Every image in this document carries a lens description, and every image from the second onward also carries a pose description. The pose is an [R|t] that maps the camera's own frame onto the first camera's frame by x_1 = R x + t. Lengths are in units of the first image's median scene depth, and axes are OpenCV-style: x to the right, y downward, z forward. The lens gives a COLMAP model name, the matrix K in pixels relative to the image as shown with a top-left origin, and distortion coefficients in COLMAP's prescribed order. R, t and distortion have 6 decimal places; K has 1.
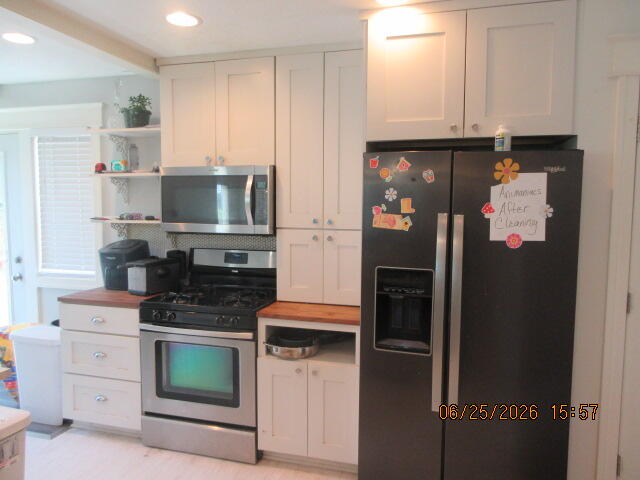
lens RADIAL K [[471.9, 0, 324.2], [0, 471.9, 237.2], [0, 0, 1]] dist [-0.006878, 0.005379]
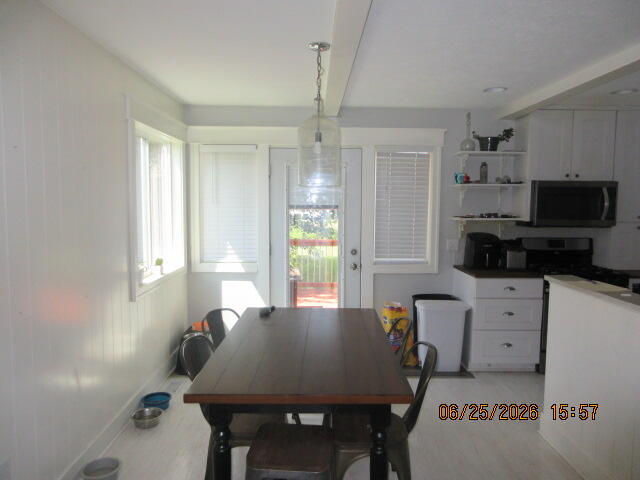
lens RADIAL K [[471.9, 0, 317.1], [0, 471.9, 242.0], [0, 0, 1]] dist [-0.006878, 0.005379]
pose [[0.958214, -0.024655, 0.284989, -1.468484], [0.021164, 0.999659, 0.015323, 0.002152], [-0.285270, -0.008651, 0.958408, -0.192742]]
